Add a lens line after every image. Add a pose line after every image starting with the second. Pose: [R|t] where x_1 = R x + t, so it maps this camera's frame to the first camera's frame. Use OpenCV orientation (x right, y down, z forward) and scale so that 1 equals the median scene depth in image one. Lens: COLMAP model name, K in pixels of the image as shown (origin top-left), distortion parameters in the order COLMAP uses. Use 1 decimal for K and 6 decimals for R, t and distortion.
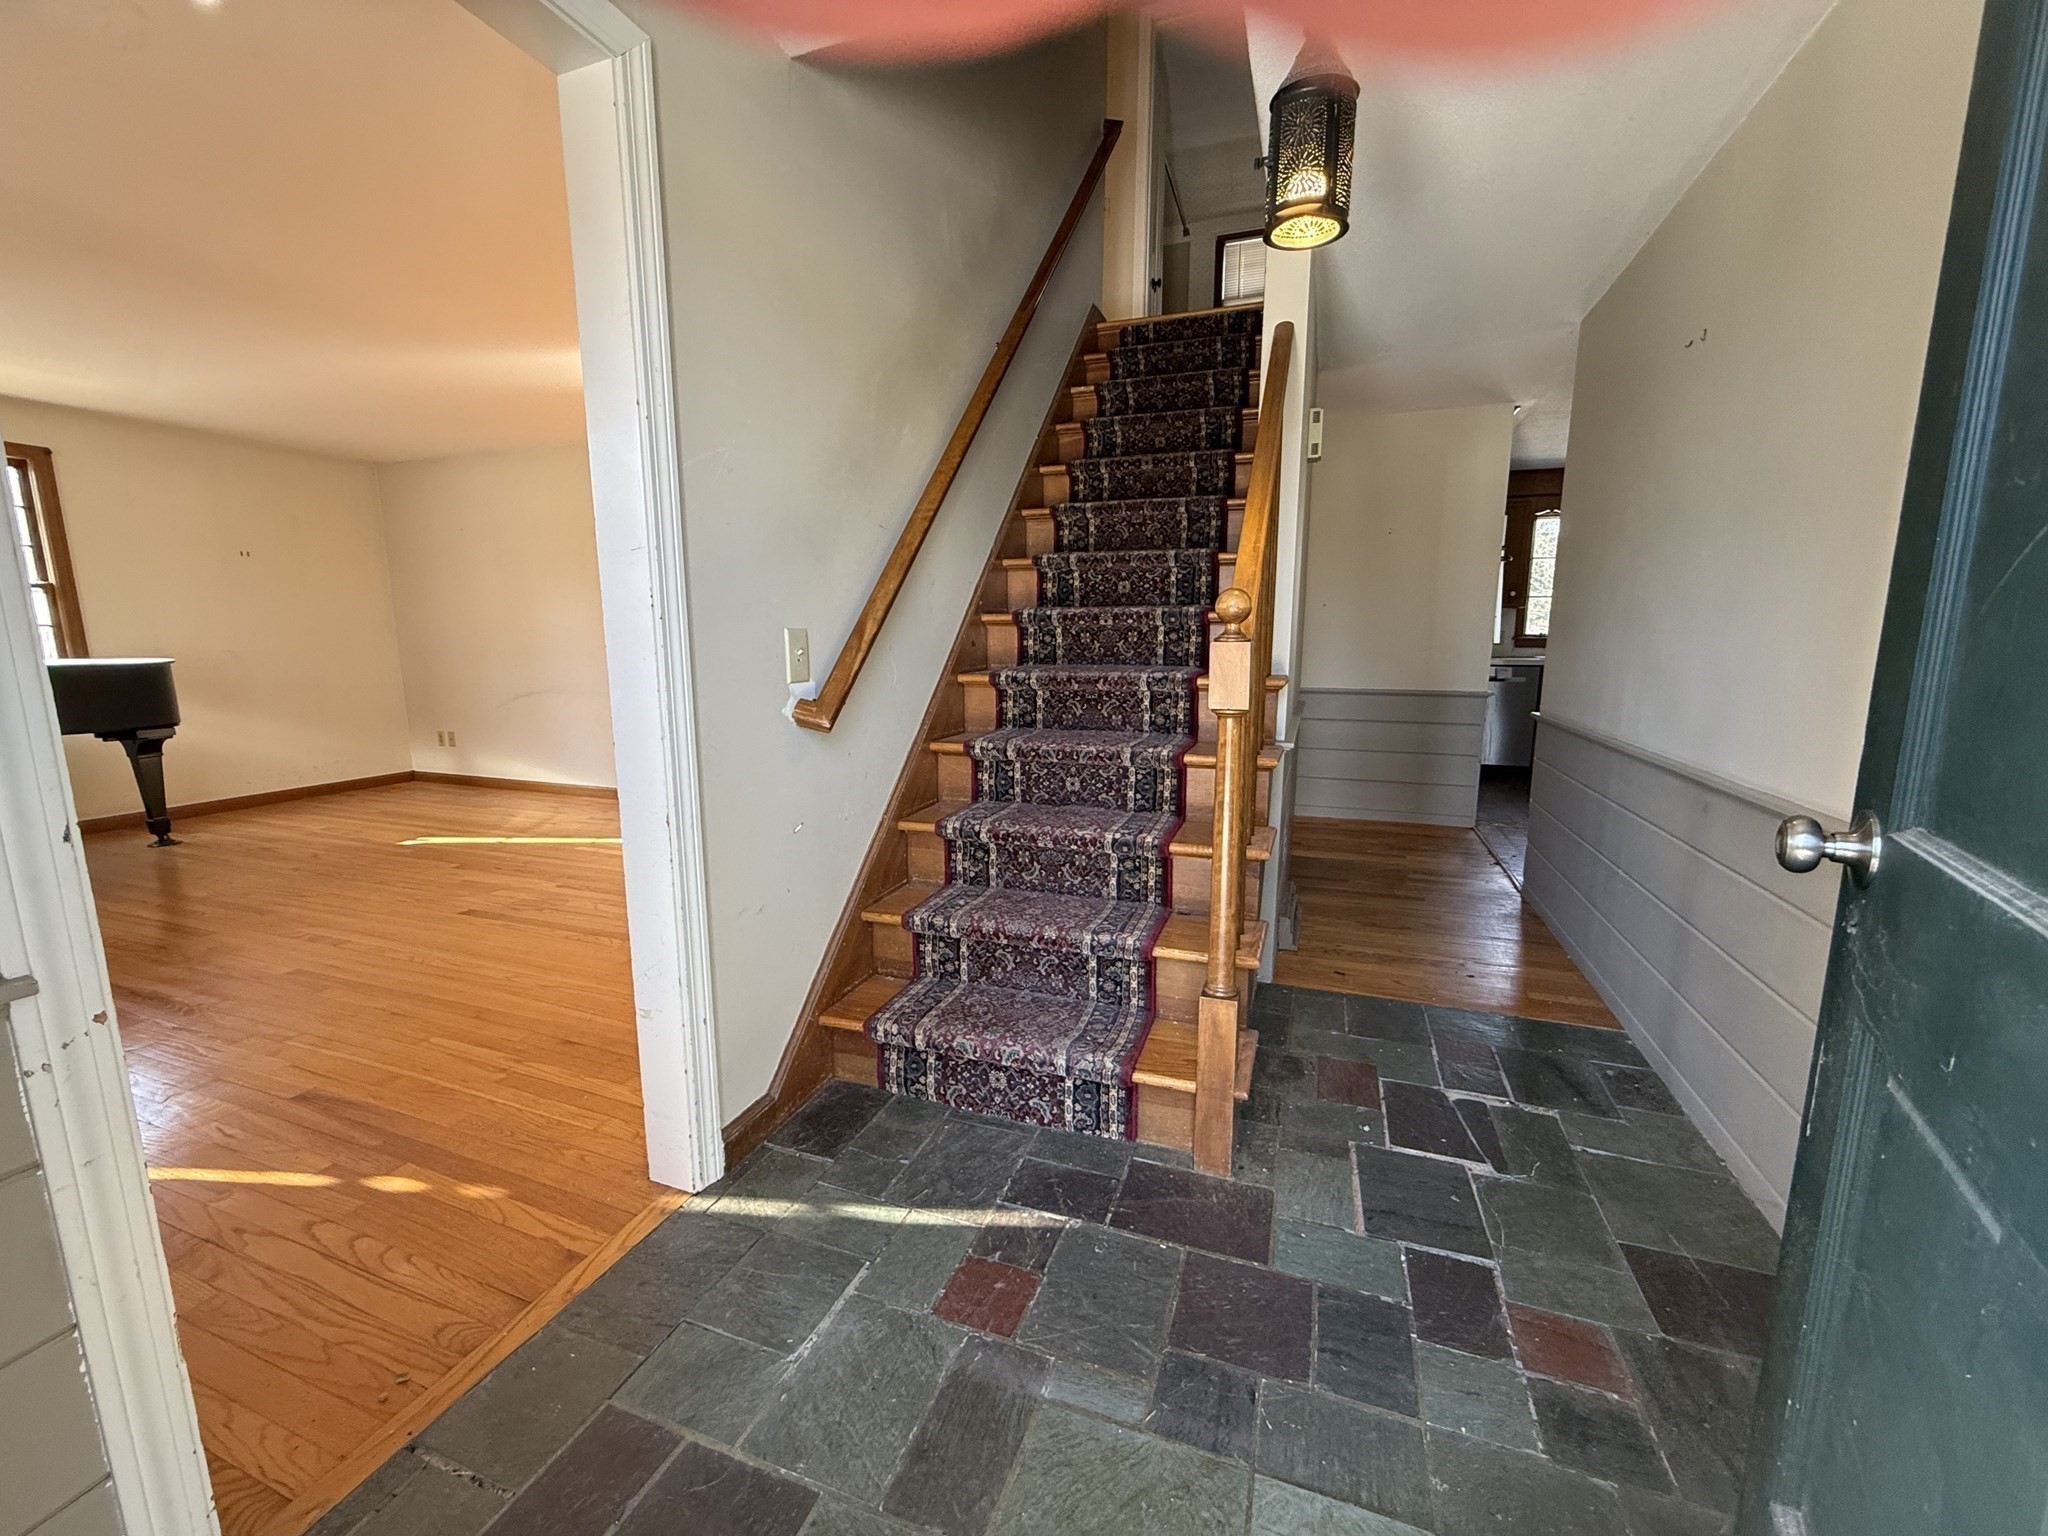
lens RADIAL K [[817.1, 0, 1024.4], [0, 817.1, 768.0], [0, 0, 1]] dist [0.000769, 0.000071]
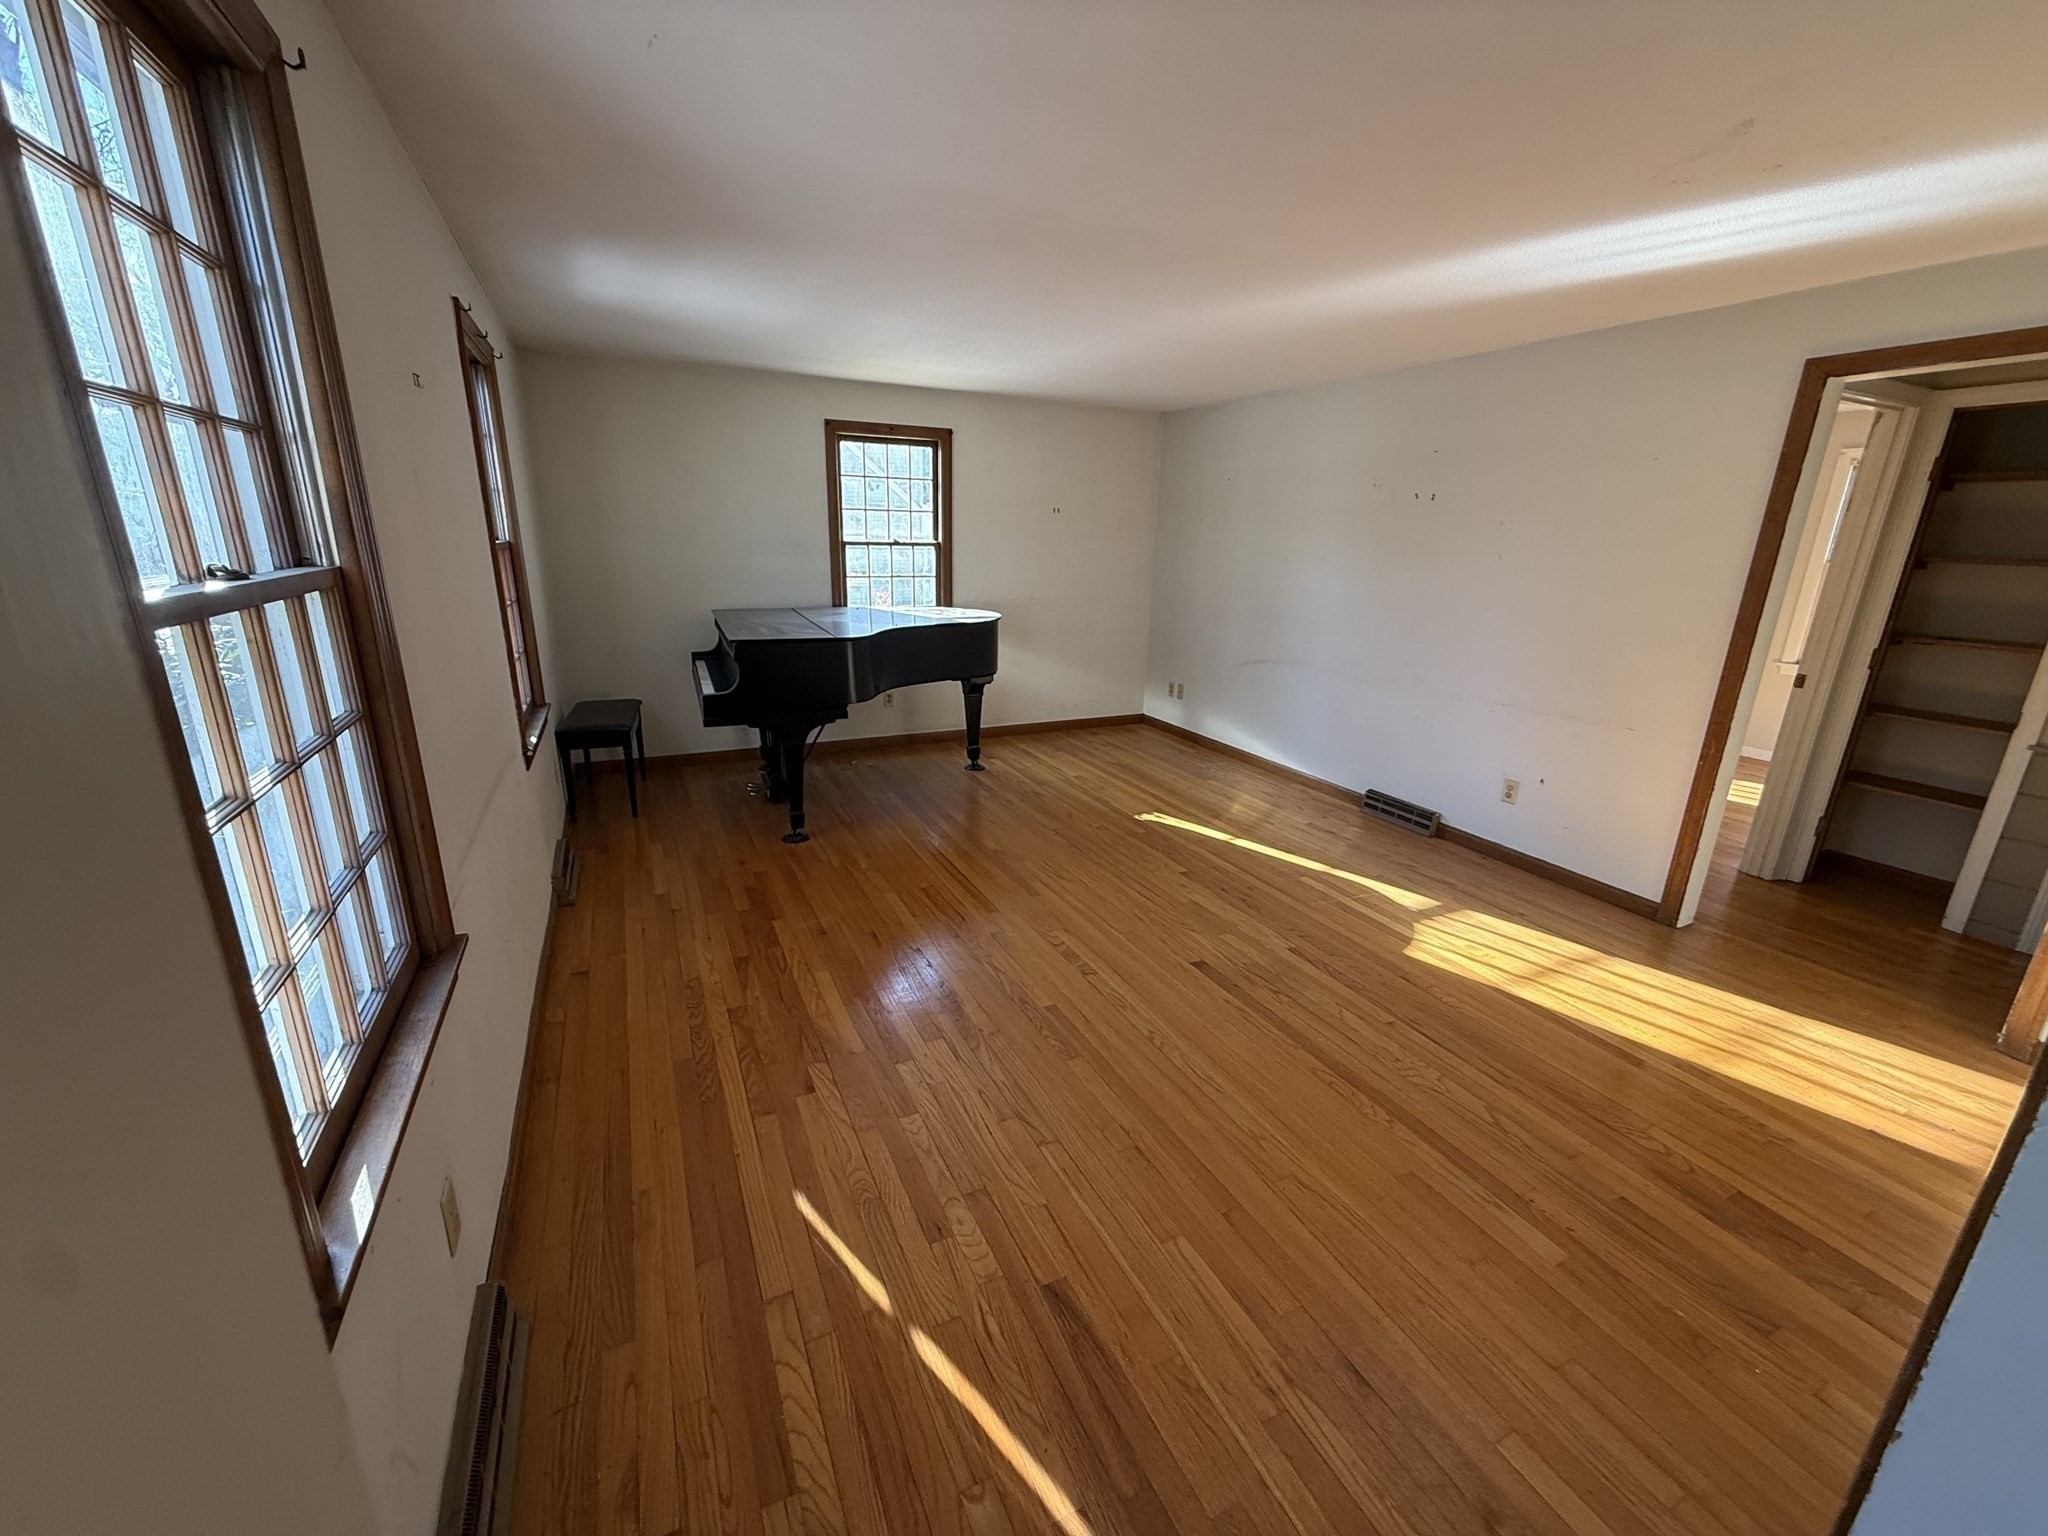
lens RADIAL K [[817.1, 0, 1025.1], [0, 817.1, 768.9], [0, 0, 1]] dist [0.000769, 0.000071]
pose [[0.722503, 0.215952, -0.656776, -0.223196], [-0.139632, 0.975968, 0.167299, -0.118338], [0.677121, -0.029167, 0.735293, 0.180755]]
